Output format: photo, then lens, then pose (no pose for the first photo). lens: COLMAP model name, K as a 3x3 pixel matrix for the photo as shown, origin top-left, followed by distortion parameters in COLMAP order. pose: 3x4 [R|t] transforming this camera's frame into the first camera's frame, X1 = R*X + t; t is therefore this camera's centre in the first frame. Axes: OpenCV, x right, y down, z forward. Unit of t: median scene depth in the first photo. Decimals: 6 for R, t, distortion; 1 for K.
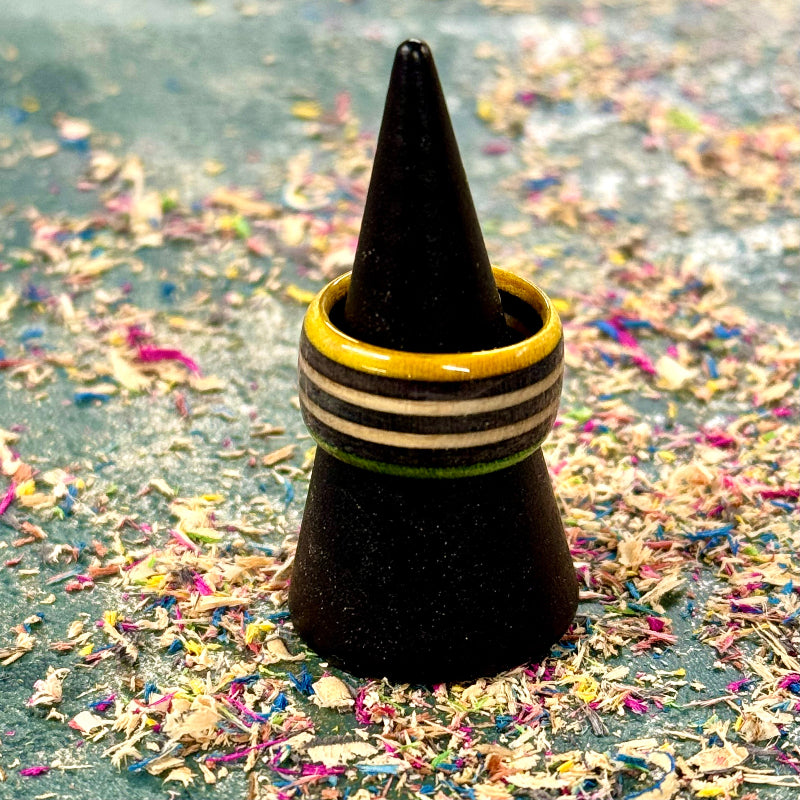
lens RADIAL K [[2416.8, 0, 400.0], [0, 2416.8, 400.0], [0, 0, 1]] dist [0.017984, 1.894182]
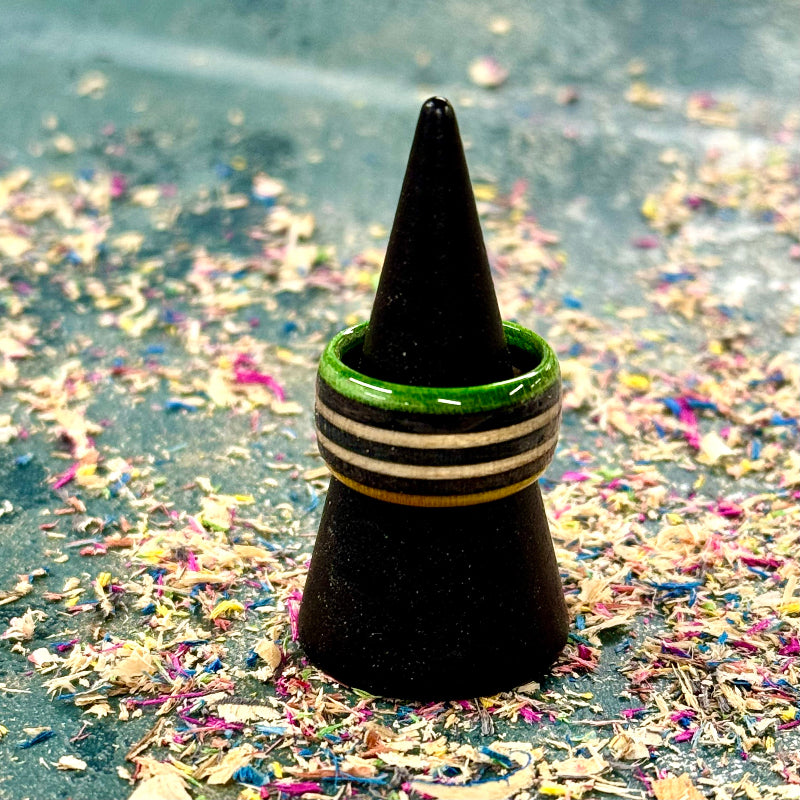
lens RADIAL K [[2416.8, 0, 400.0], [0, 2416.8, 400.0], [0, 0, 1]] dist [0.017984, 1.894182]
pose [[0.968726, 0.113835, -0.220480, 0.227958], [-0.128904, 0.990122, -0.055164, 0.047067], [0.212022, 0.081859, 0.973830, -0.062438]]
